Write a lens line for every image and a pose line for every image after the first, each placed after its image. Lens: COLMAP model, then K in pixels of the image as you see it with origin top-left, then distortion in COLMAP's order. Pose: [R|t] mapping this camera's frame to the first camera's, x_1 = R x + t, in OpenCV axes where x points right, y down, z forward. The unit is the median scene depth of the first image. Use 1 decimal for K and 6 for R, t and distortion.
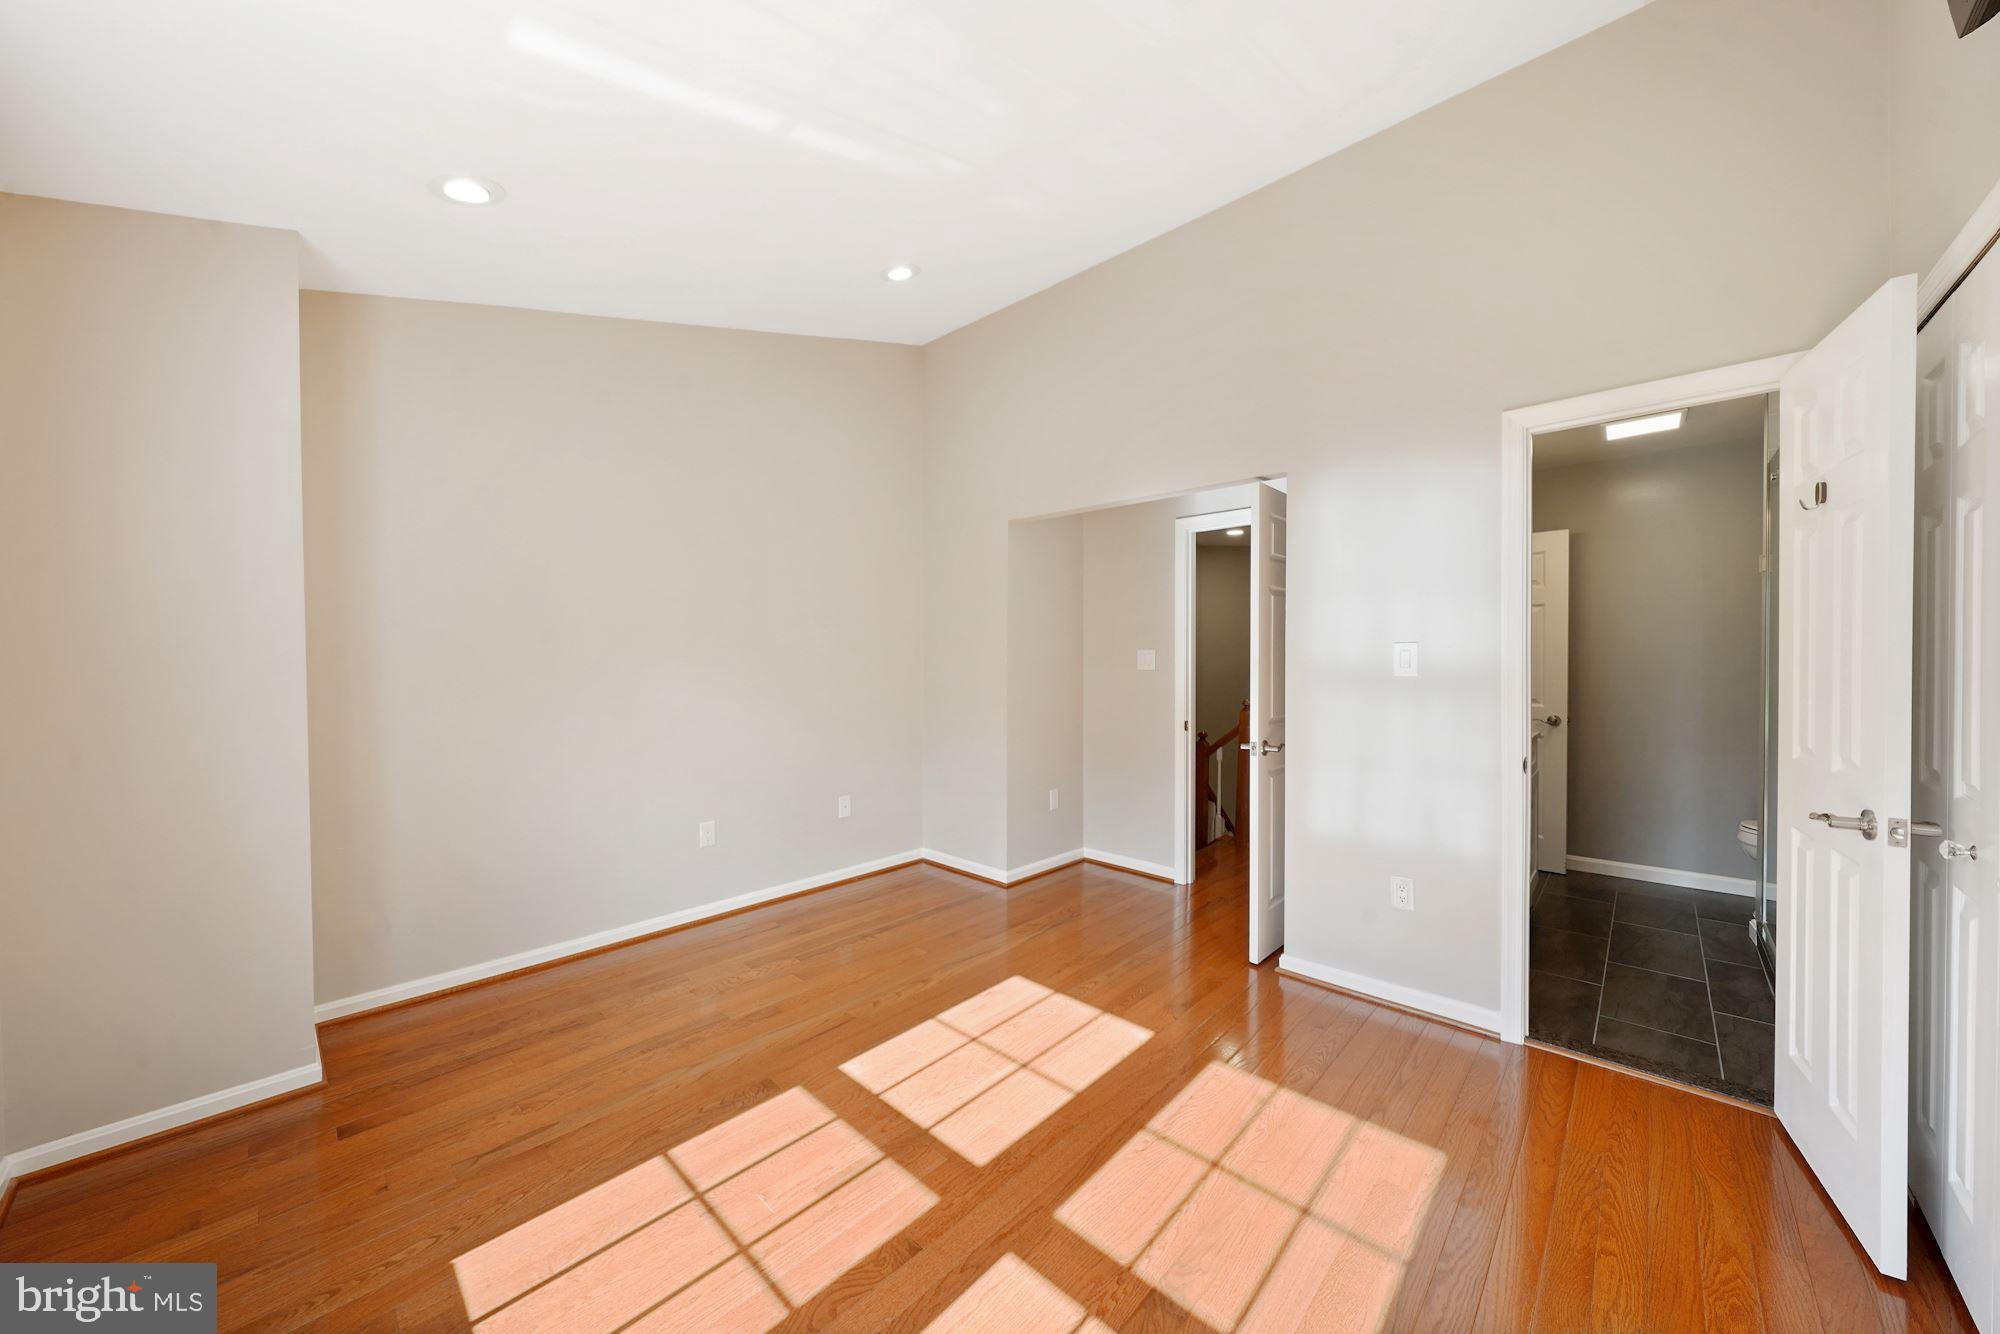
lens RADIAL K [[682.5, 0, 1006.4], [0, 682.5, 666.8], [0, 0, 1]] dist [0.000651, -0.000020]
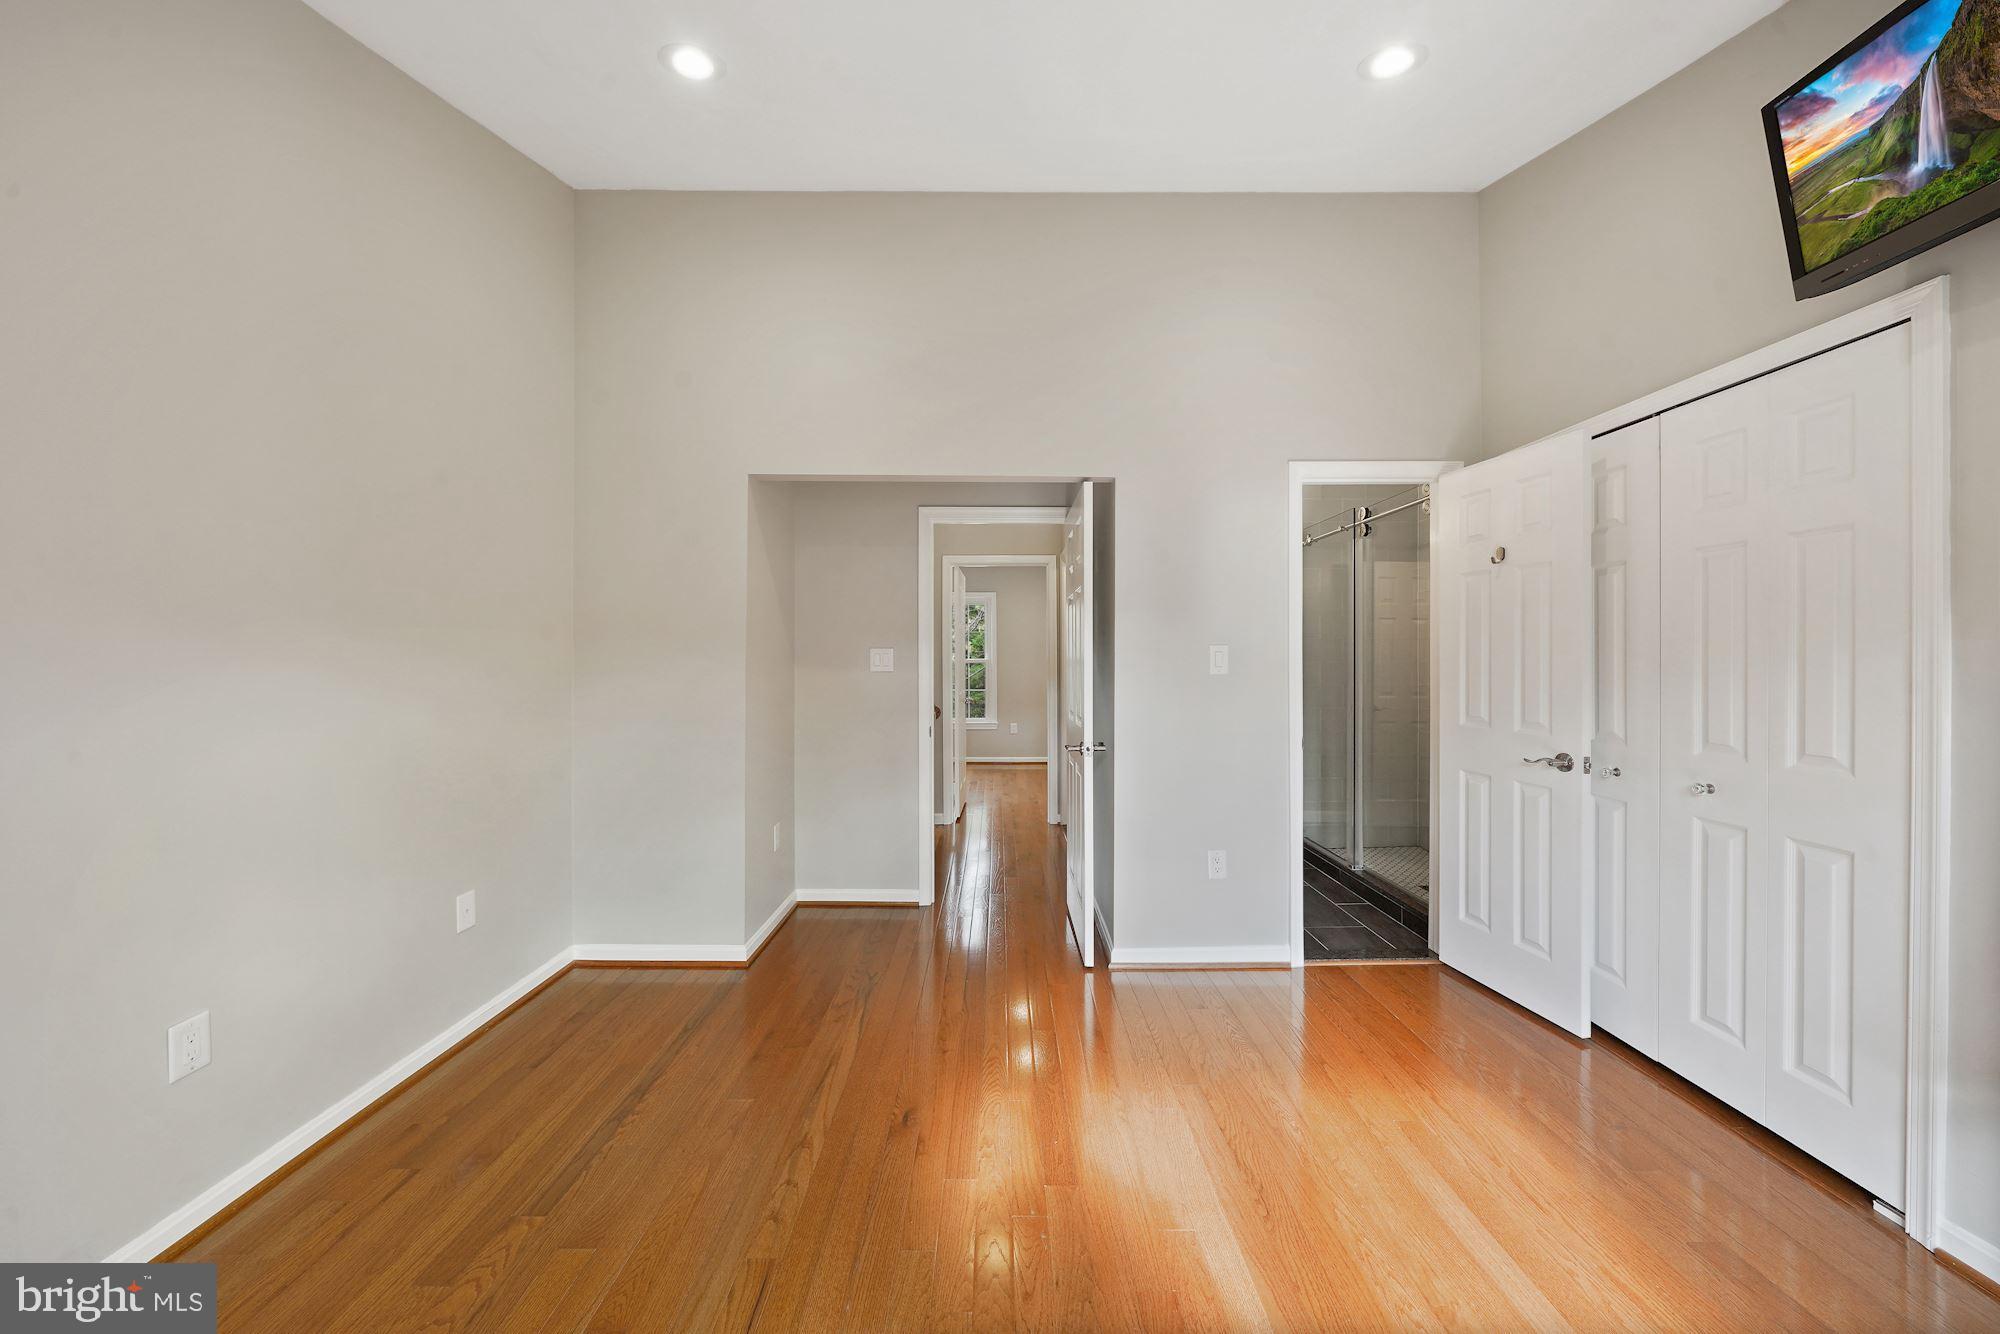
lens RADIAL K [[674.5, 0, 1000.0], [0, 674.5, 667.0], [0, 0, 1]] dist [-0.001034, -0.000101]
pose [[0.738863, -0.001073, 0.673855, -0.397371], [0.006892, 0.999958, -0.005964, 0.004693], [-0.673821, 0.009051, 0.738839, 0.365958]]
